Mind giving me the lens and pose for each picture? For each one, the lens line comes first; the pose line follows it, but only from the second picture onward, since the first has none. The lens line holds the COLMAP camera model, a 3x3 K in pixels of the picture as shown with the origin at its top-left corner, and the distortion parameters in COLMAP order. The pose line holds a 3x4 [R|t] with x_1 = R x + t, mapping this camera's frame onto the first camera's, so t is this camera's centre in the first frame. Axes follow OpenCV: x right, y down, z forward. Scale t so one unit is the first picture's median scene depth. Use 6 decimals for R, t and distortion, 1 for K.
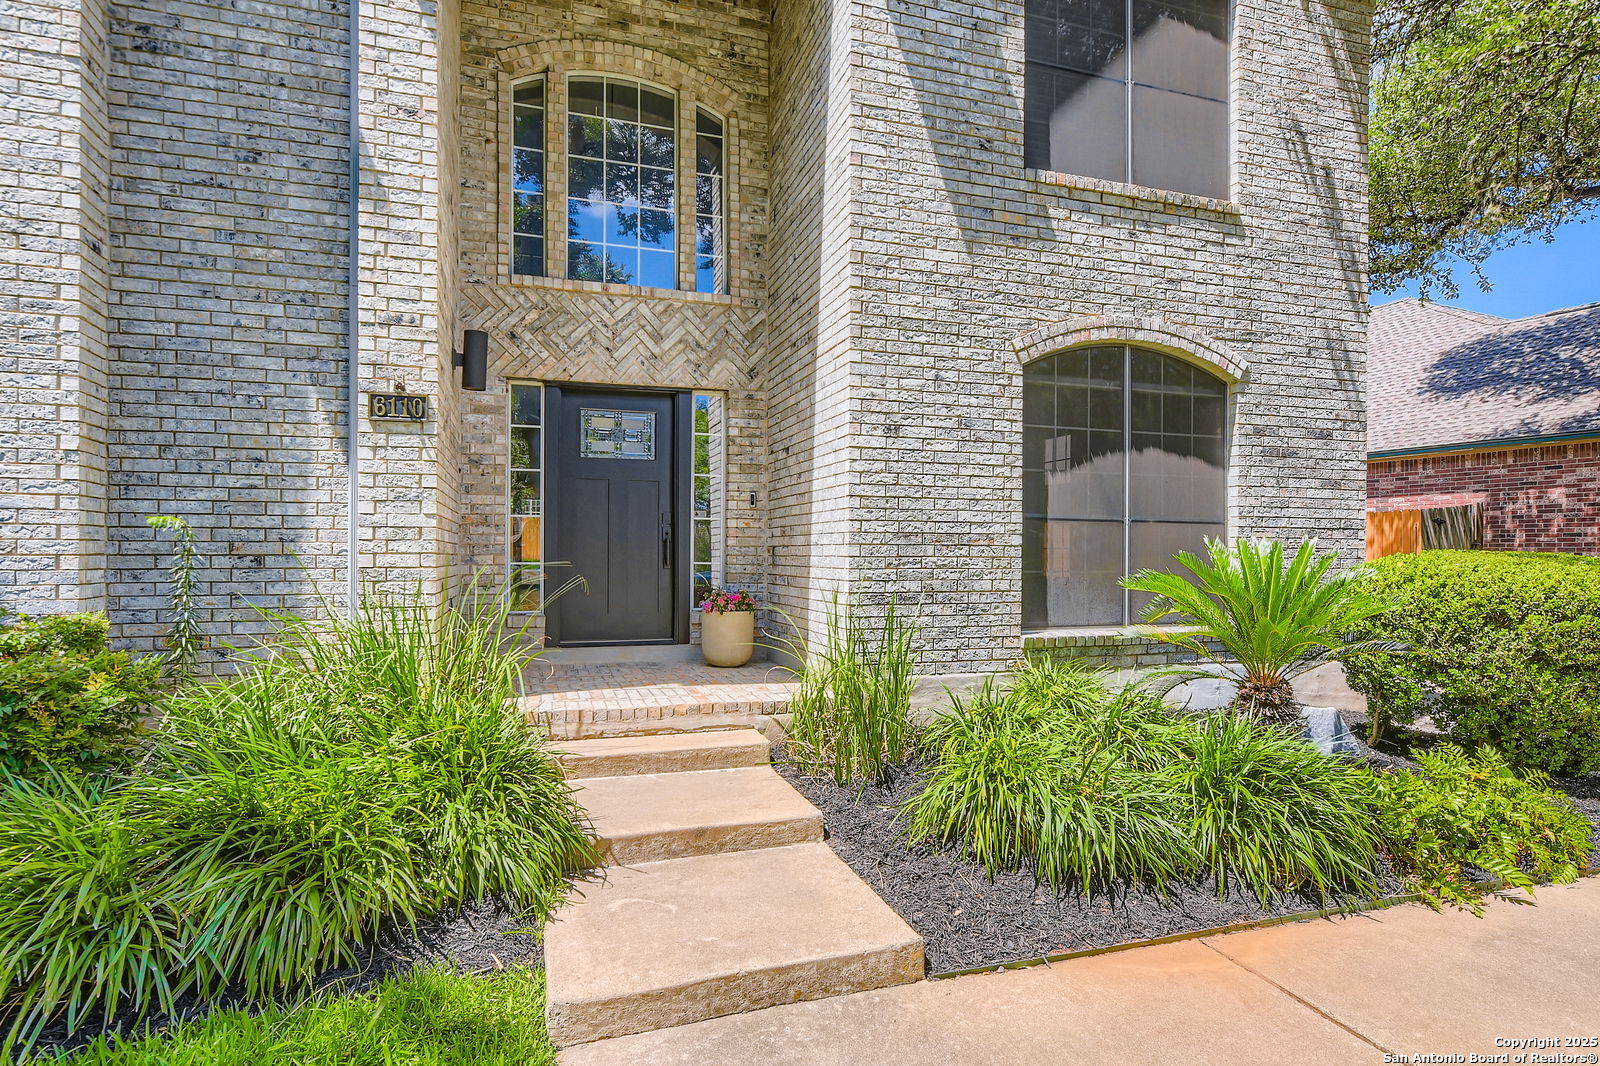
lens RADIAL K [[860.7, 0, 801.4], [0, 860.7, 539.4], [0, 0, 1]] dist [0.003029, 0.000460]
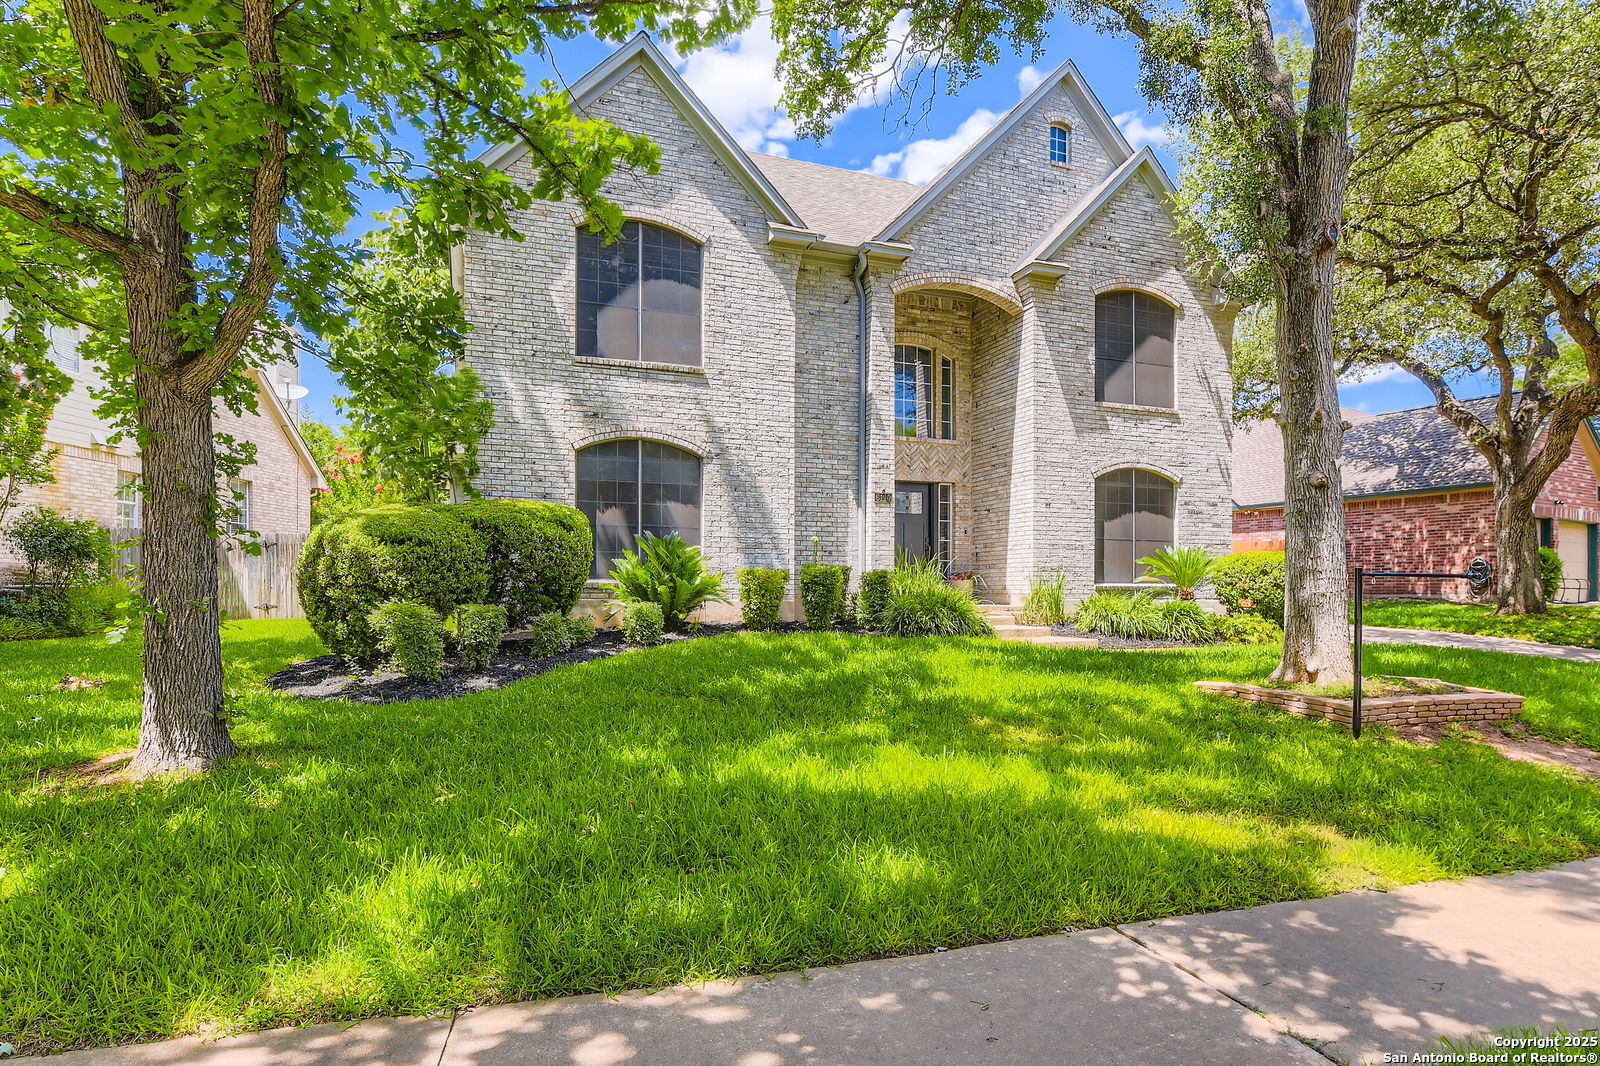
lens RADIAL K [[860.7, 0, 804.5], [0, 860.7, 576.0], [0, 0, 1]] dist [0.003029, 0.000460]
pose [[0.998784, -0.001804, 0.049274, -0.694348], [0.001801, 0.999998, 0.000118, 0.079989], [-0.049274, -0.000029, 0.998785, -1.434631]]
